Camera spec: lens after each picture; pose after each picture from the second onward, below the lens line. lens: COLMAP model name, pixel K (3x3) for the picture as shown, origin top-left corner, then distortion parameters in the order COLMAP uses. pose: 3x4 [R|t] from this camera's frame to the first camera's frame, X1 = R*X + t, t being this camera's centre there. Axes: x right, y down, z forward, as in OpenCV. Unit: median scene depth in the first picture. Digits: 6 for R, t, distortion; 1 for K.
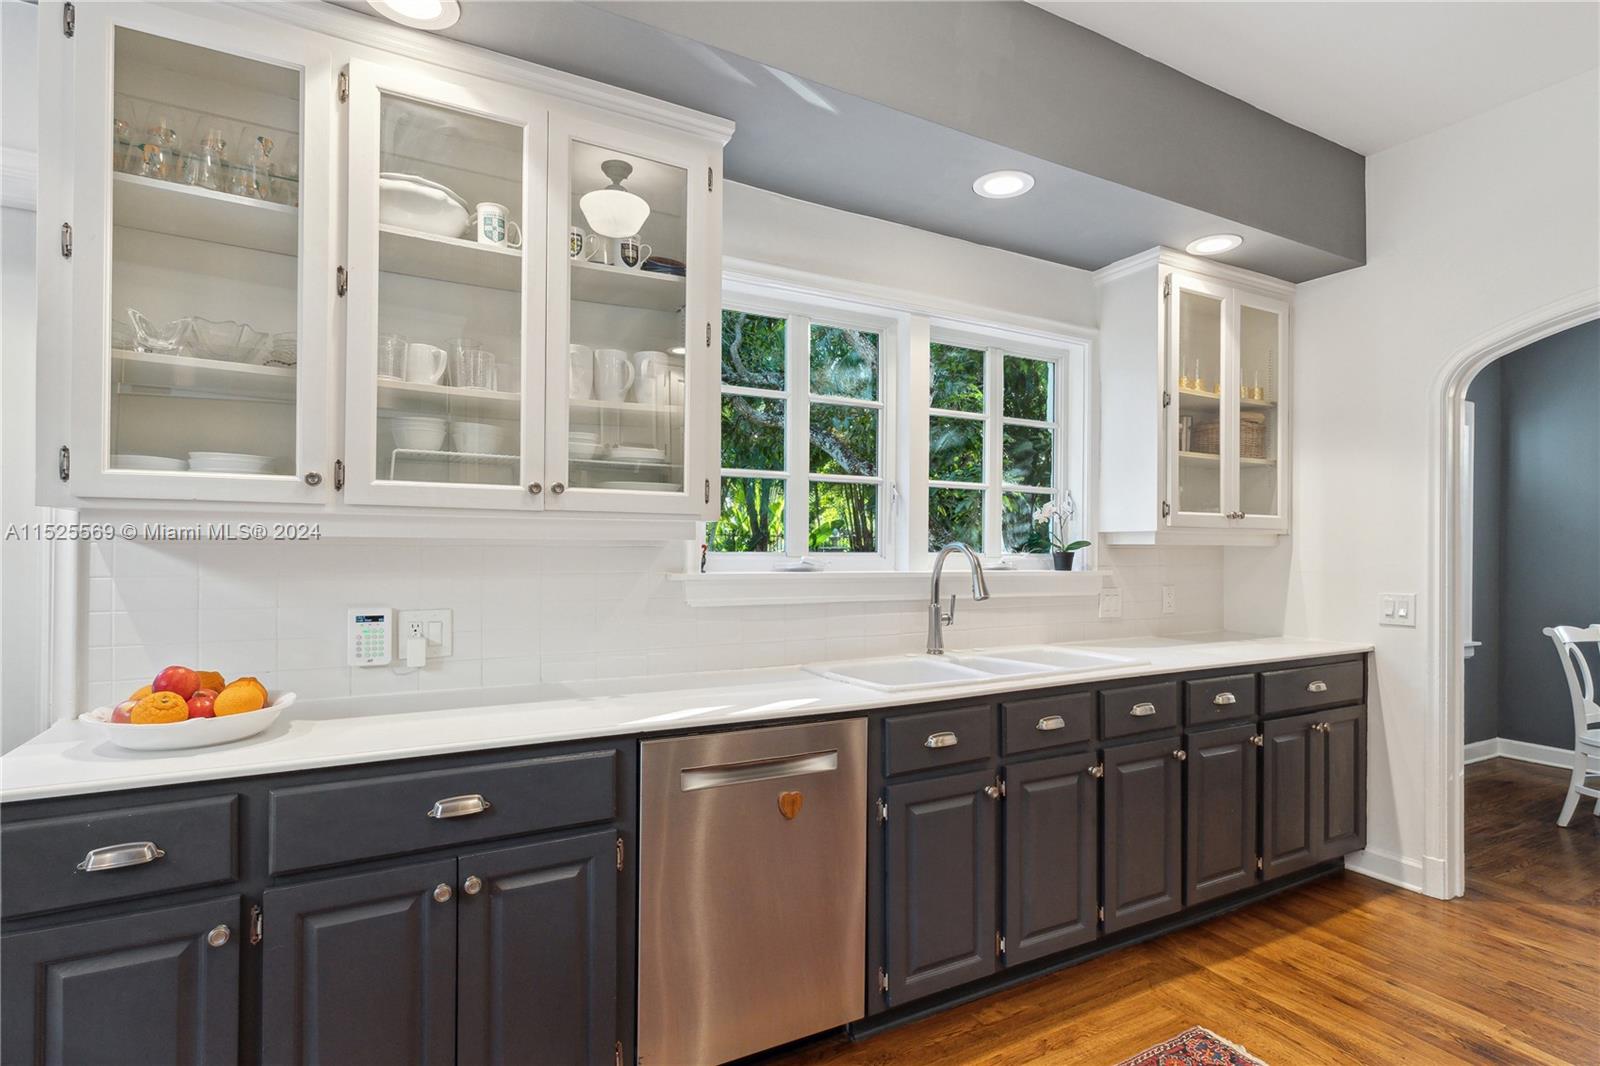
lens RADIAL K [[803.5, 0, 798.8], [0, 803.5, 546.9], [0, 0, 1]] dist [0.001151, 0.000135]
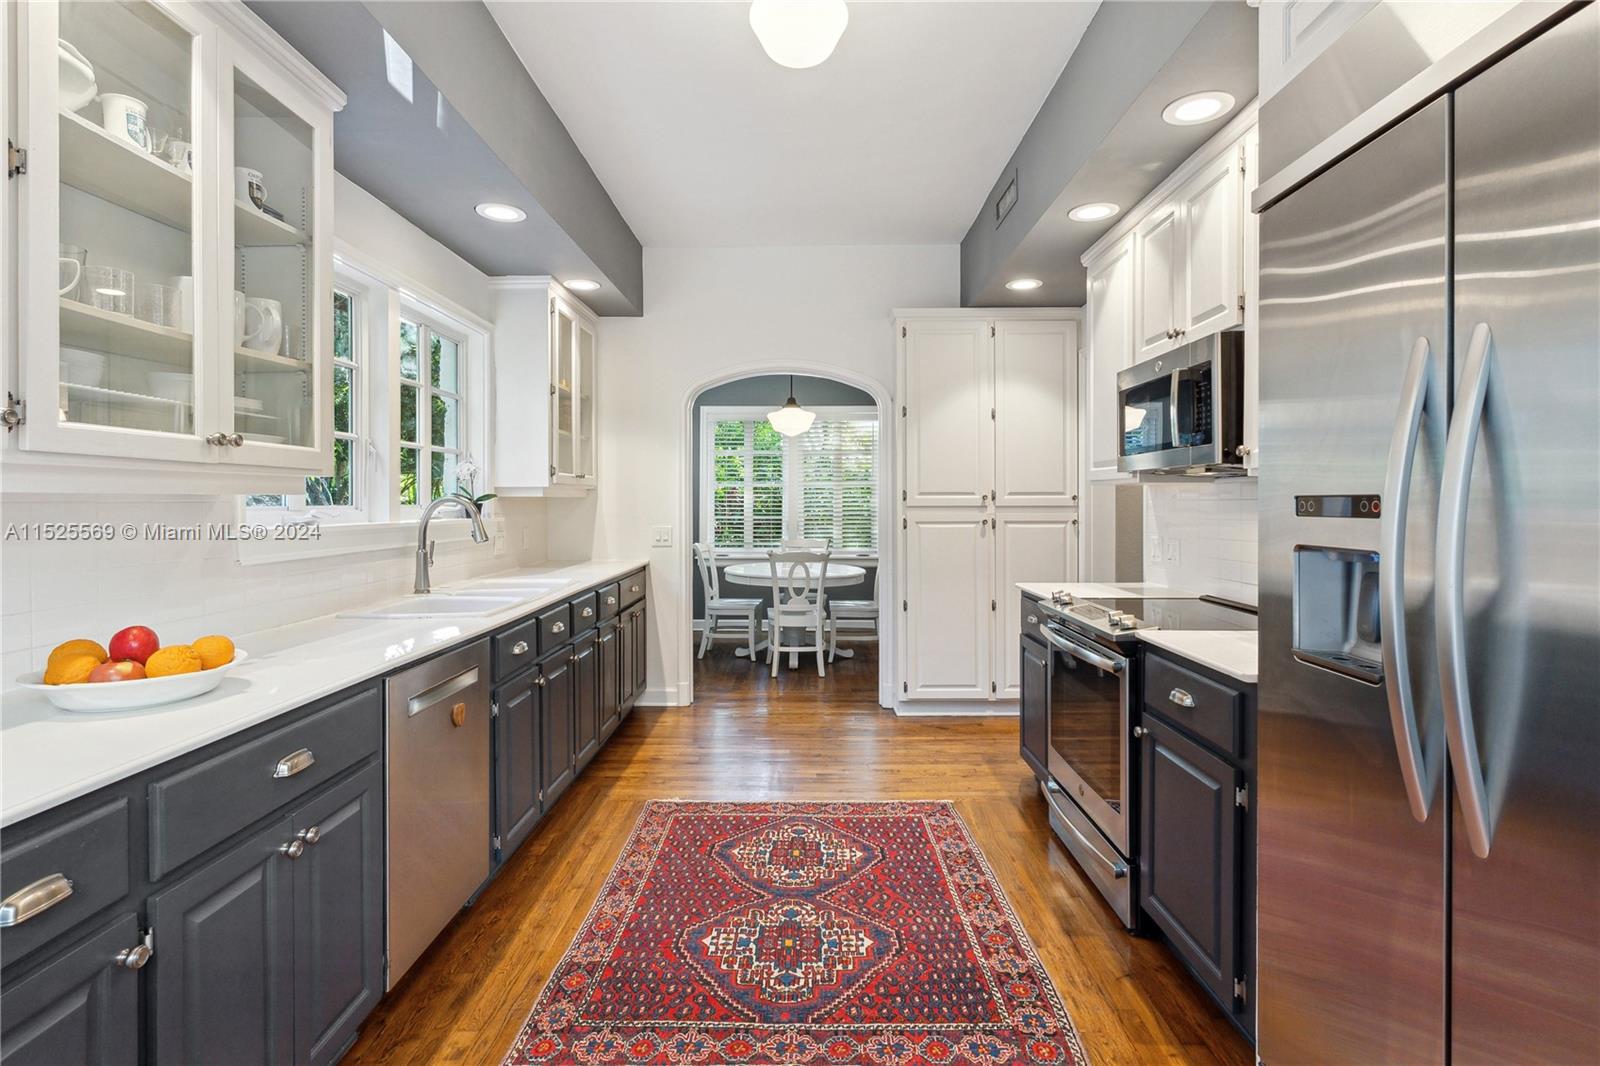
lens RADIAL K [[779.5, 0, 808.7], [0, 779.5, 509.5], [0, 0, 1]] dist [0.002018, 0.000047]
pose [[0.483729, -0.018921, 0.875013, -0.532368], [0.005298, 0.999811, 0.018690, -0.003998], [-0.875202, -0.004405, 0.483738, -0.016233]]
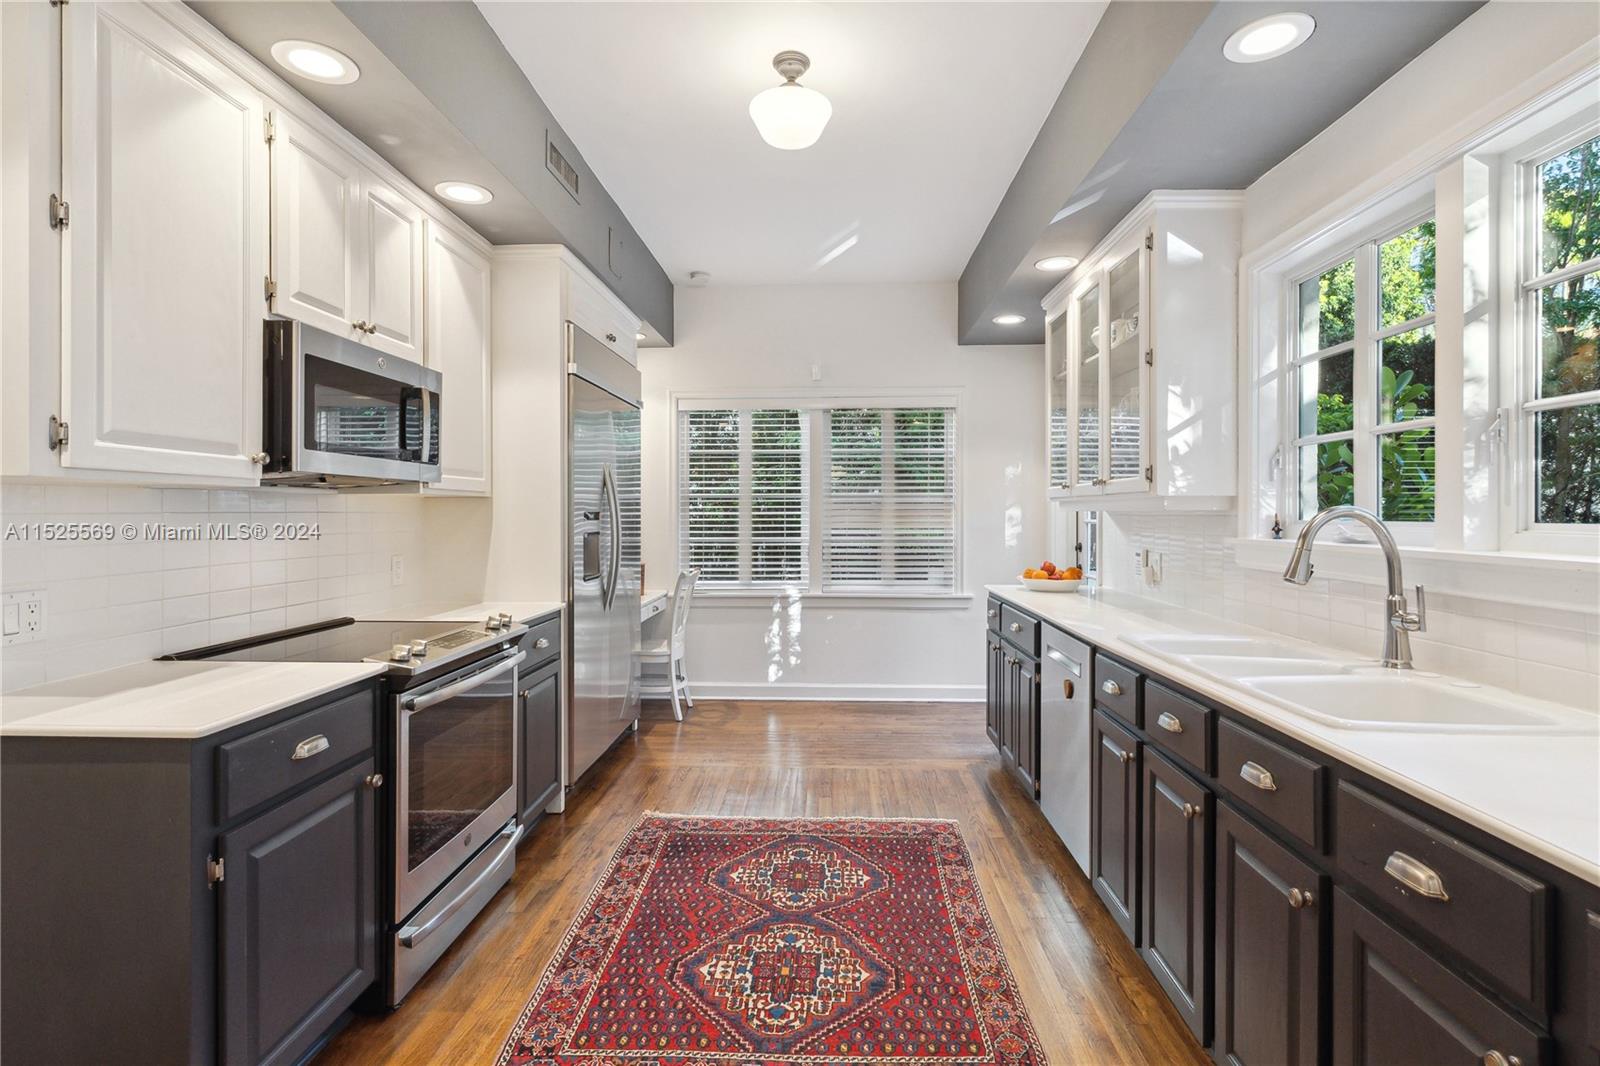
lens RADIAL K [[779.5, 0, 808.7], [0, 779.5, 509.5], [0, 0, 1]] dist [0.002018, 0.000047]
pose [[-0.511235, -0.013354, -0.859337, 1.024960], [-0.006411, 0.999911, -0.011725, 0.007769], [0.859417, -0.000485, -0.511274, 0.918750]]
